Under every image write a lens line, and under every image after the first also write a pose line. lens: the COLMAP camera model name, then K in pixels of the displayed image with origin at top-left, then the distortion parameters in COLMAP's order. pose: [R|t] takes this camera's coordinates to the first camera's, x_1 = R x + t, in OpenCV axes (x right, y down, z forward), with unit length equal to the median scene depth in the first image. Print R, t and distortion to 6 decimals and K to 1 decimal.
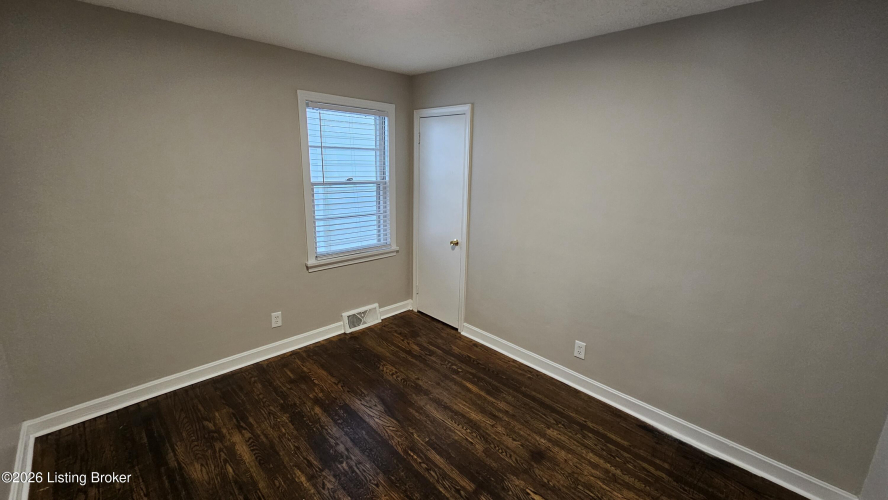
lens RADIAL K [[362.9, 0, 444.9], [0, 362.9, 245.3], [0, 0, 1]] dist [-0.000260, 0.000451]
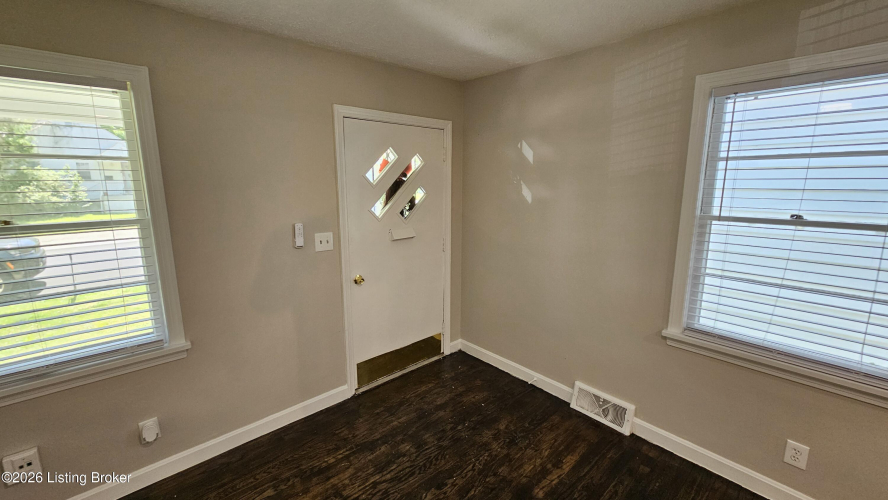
lens RADIAL K [[361.2, 0, 444.3], [0, 361.2, 245.8], [0, 0, 1]] dist [0.001033, 0.000139]
pose [[-0.042675, 0.153680, -0.987199, 0.311973], [-0.223669, 0.961550, 0.159357, -0.129879], [0.973730, 0.227607, -0.006661, 0.618374]]
